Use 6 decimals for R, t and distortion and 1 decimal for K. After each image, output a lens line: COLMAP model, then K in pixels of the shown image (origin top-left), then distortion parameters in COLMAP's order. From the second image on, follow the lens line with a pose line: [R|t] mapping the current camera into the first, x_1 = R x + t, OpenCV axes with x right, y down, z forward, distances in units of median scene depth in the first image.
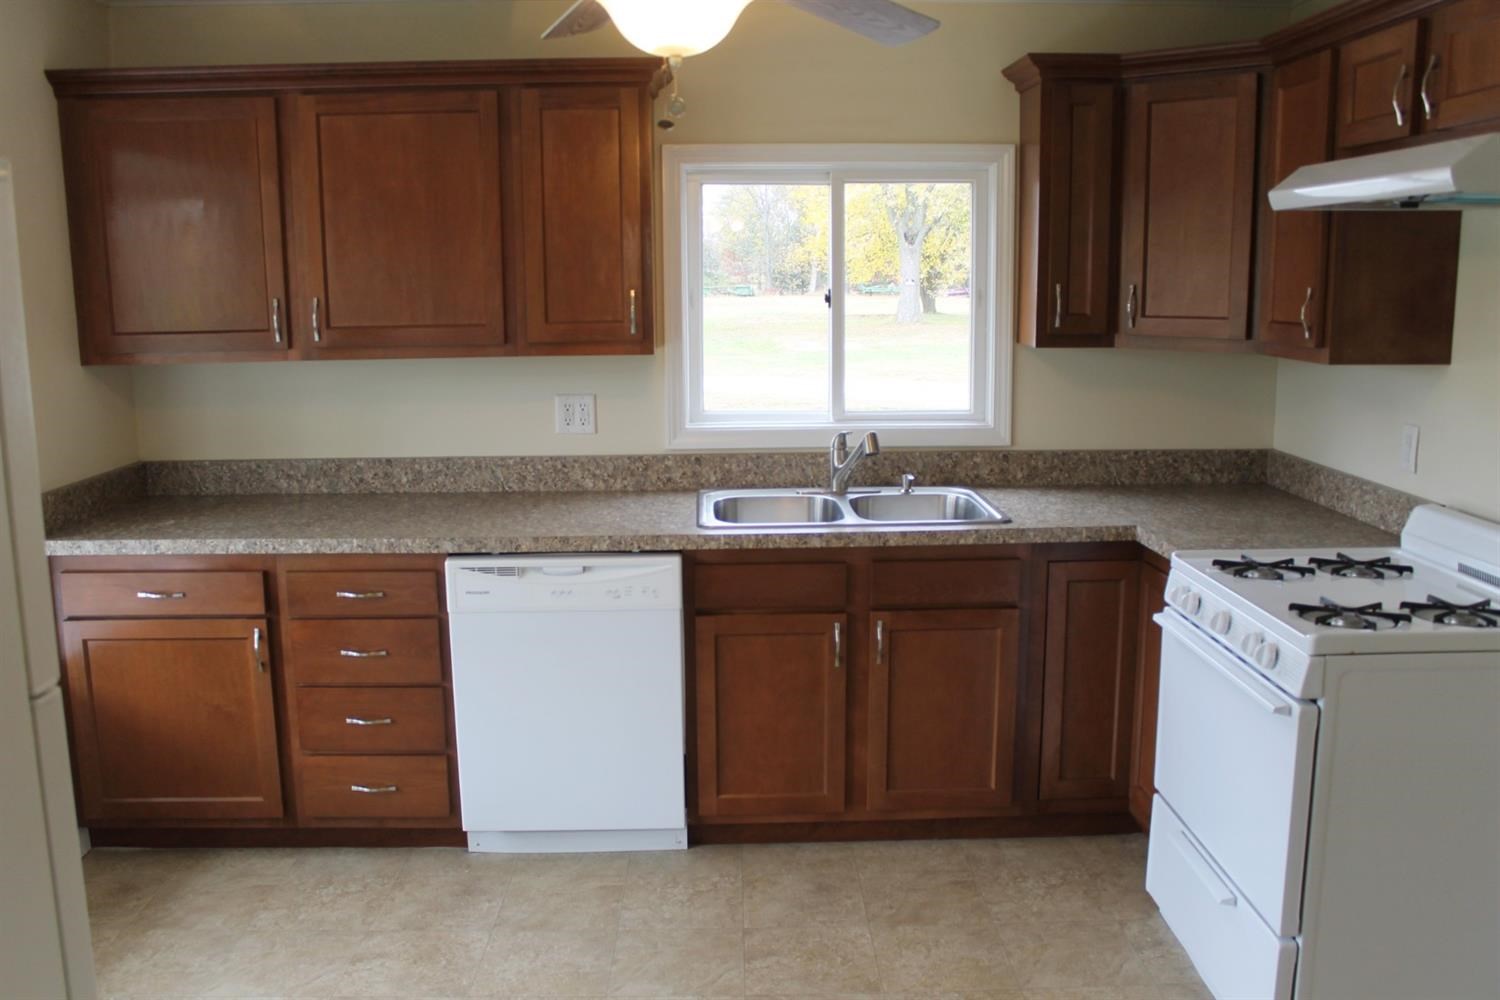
lens RADIAL K [[1307.1, 0, 750.0], [0, 1307.1, 500.0], [0, 0, 1]] dist [-0.133983, 0.103295]
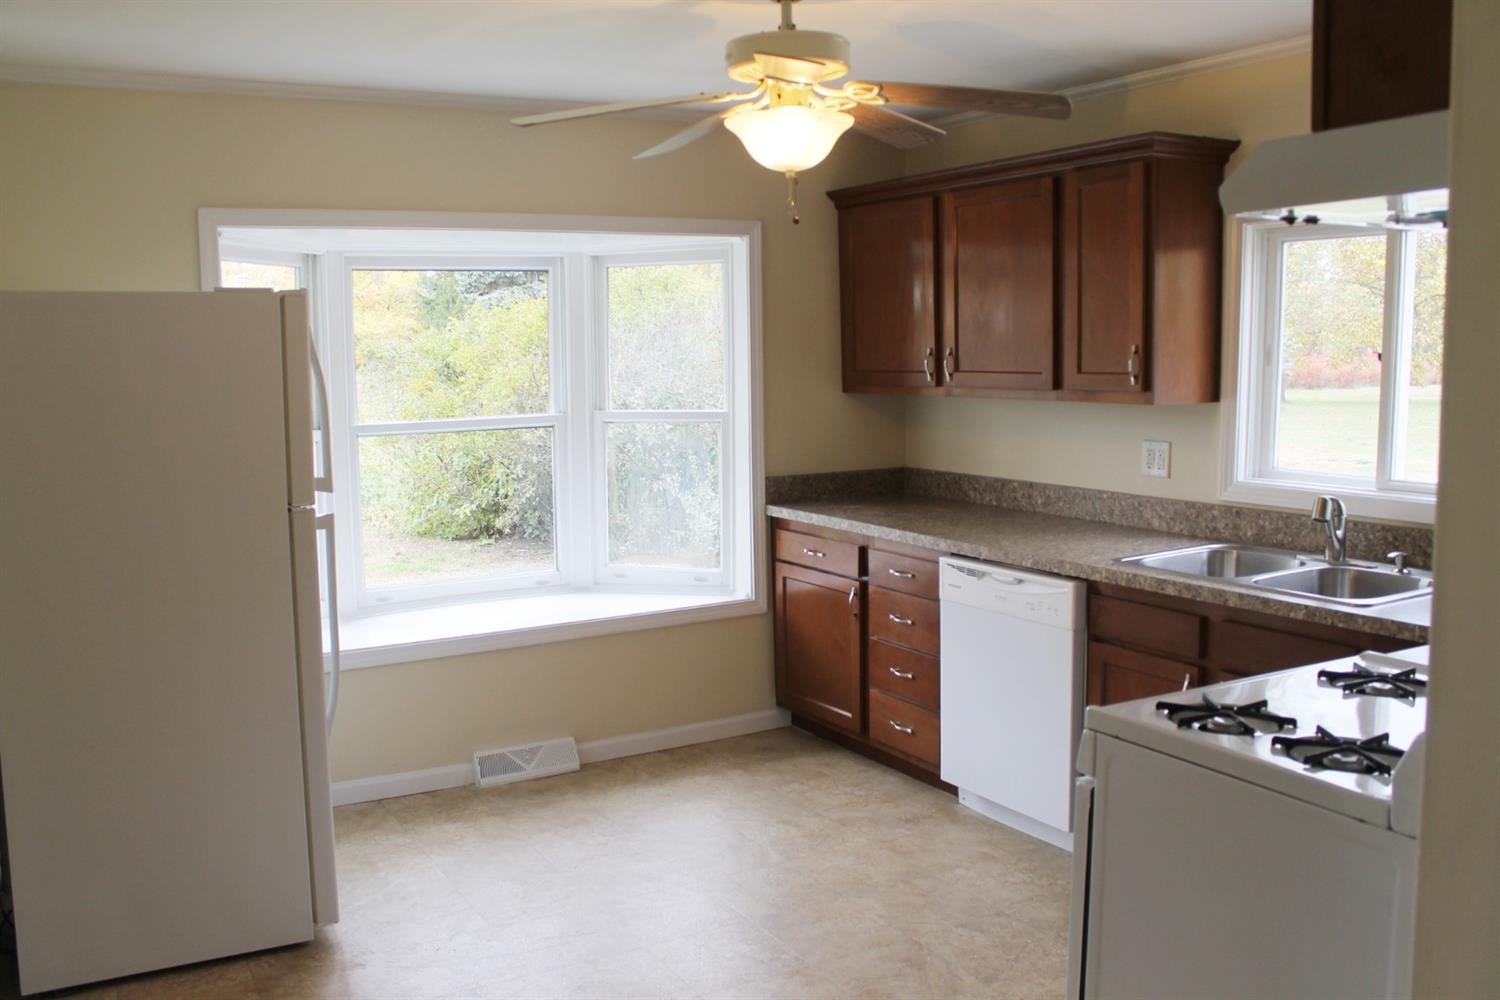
lens RADIAL K [[1307.1, 0, 750.0], [0, 1307.1, 500.0], [0, 0, 1]] dist [-0.133983, 0.103295]
pose [[0.486911, 0.102876, -0.867372, 0.729477], [-0.142023, 0.989149, 0.037593, -0.027456], [0.861828, 0.104882, 0.496238, 0.199252]]
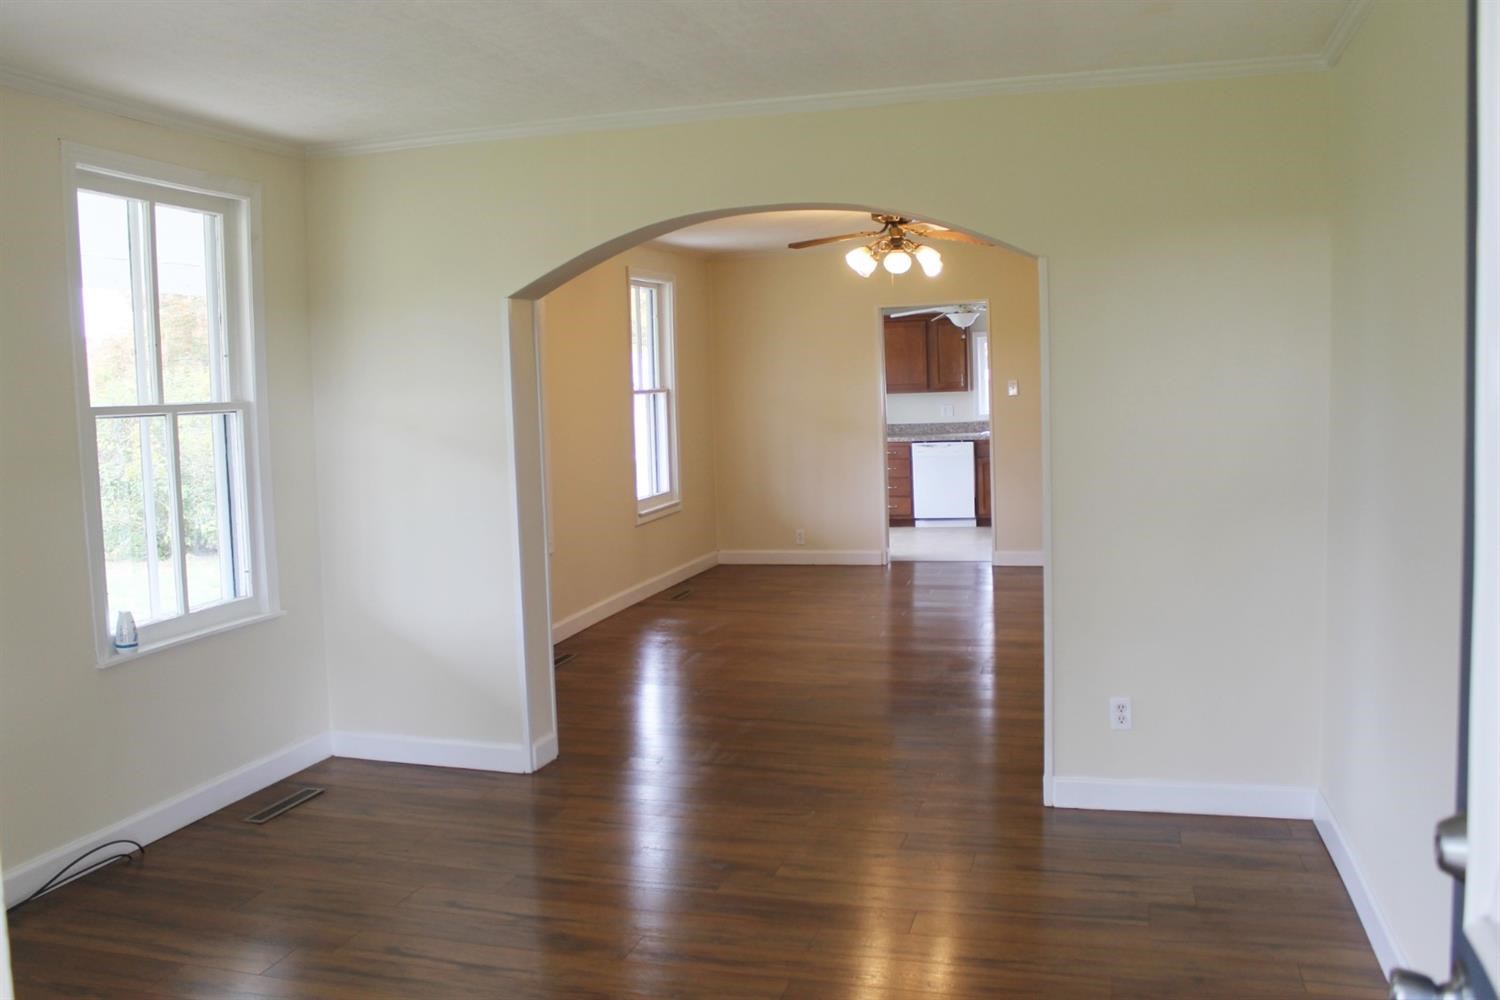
lens RADIAL K [[1307.1, 0, 750.0], [0, 1307.1, 500.0], [0, 0, 1]] dist [-0.133983, 0.103295]
pose [[0.955076, 0.002568, -0.296349, 0.433686], [-0.023799, 0.997398, -0.068057, 0.467221], [0.295403, 0.072052, 0.952652, -2.696558]]
